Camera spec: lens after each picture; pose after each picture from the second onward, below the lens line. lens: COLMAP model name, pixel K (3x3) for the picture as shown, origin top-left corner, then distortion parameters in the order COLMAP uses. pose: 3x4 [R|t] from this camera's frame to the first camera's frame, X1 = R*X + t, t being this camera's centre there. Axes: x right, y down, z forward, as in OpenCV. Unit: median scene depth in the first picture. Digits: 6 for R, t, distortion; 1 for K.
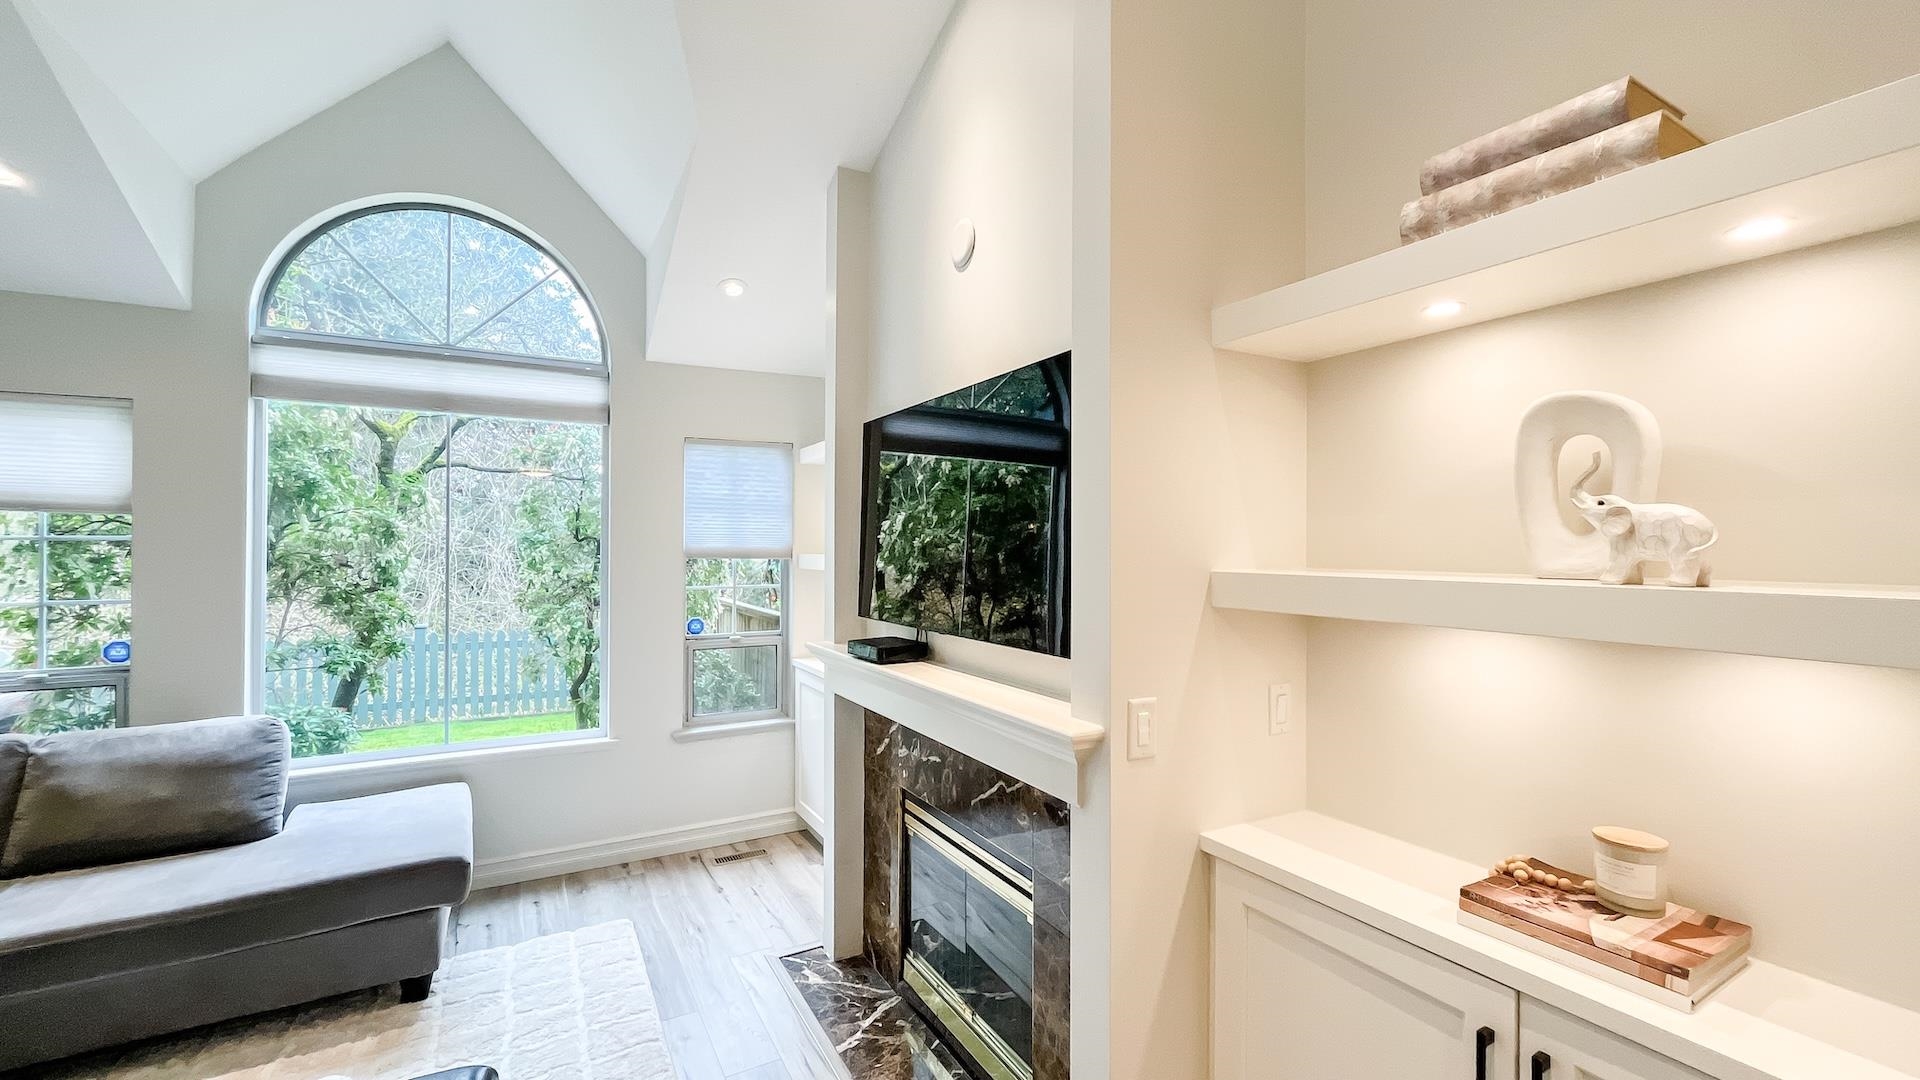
lens RADIAL K [[770.6, 0, 956.9], [0, 770.6, 545.5], [0, 0, 1]] dist [-0.005649, -0.000303]
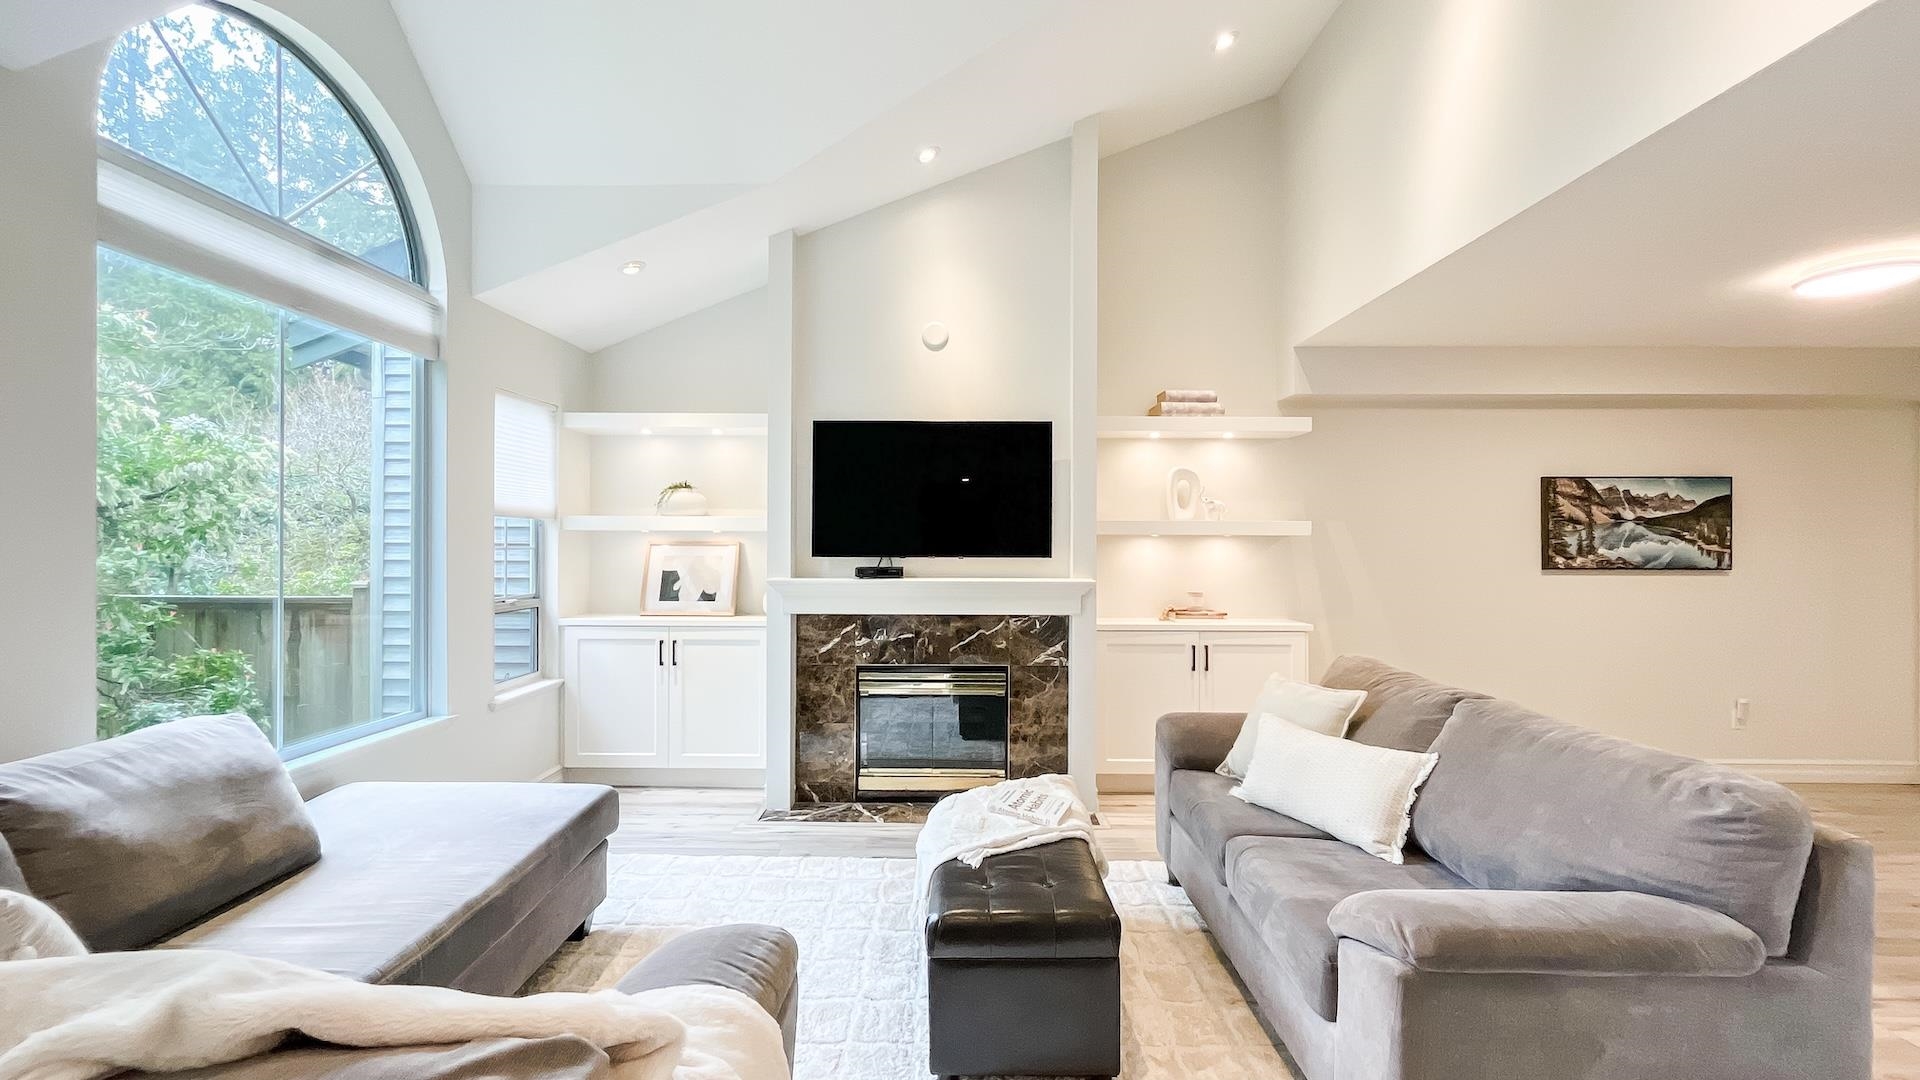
lens RADIAL K [[770.6, 0, 958.3], [0, 770.6, 544.6], [0, 0, 1]] dist [-0.005649, -0.000303]
pose [[0.507400, -0.002551, 0.861707, -1.289181], [-0.006503, 0.999956, 0.006790, 0.061987], [-0.861686, -0.009048, 0.507361, 0.054575]]
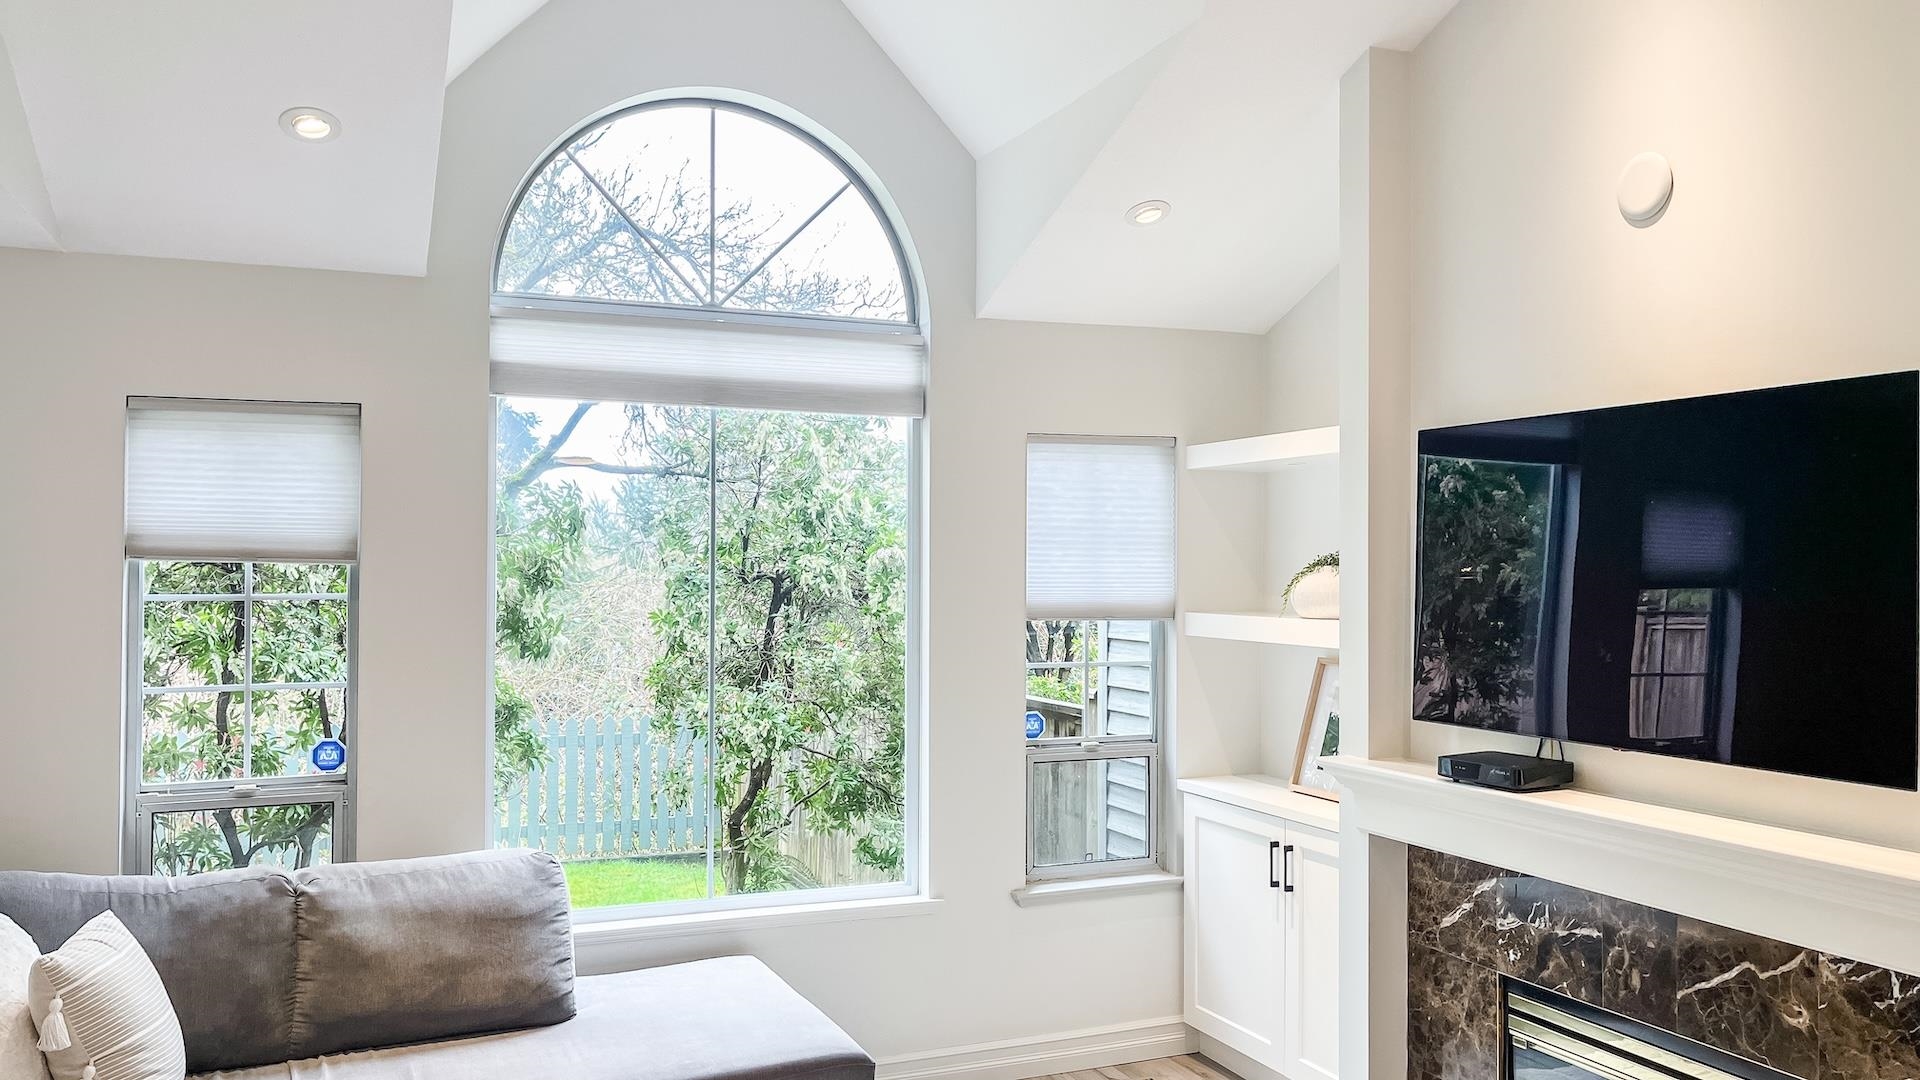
lens RADIAL K [[1456.8, 0, 956.3], [0, 1456.8, 550.7], [0, 0, 1]] dist [0.006066, -0.005100]
pose [[0.993528, 0.000281, -0.113586, -0.402489], [-0.001224, 0.999965, -0.008231, -0.046631], [0.113579, 0.008316, 0.993494, -0.325826]]
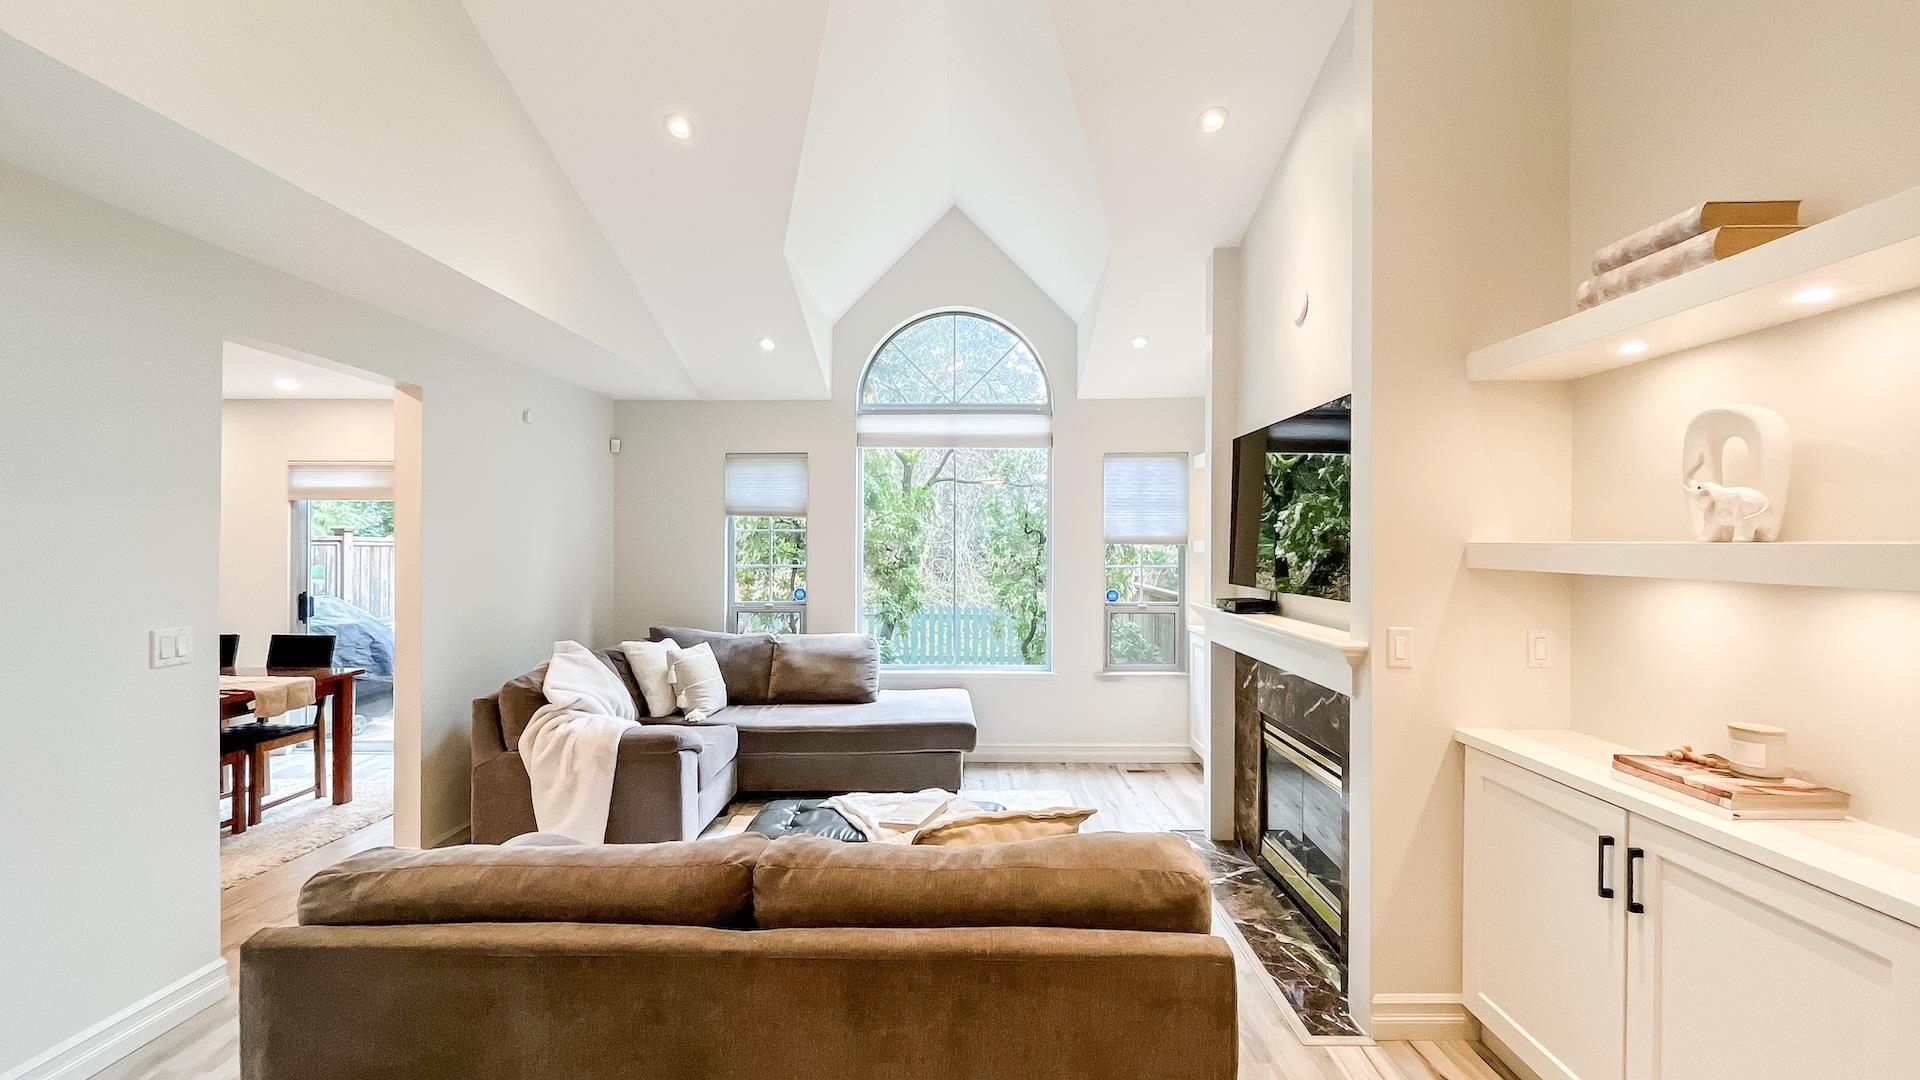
lens RADIAL K [[770.6, 0, 959.6], [0, 770.6, 543.1], [0, 0, 1]] dist [-0.005649, -0.000303]
pose [[0.864512, -0.000378, -0.502613, 0.149113], [0.001129, 0.999999, 0.001189, 0.020495], [0.502612, -0.001595, 0.864511, -0.417253]]
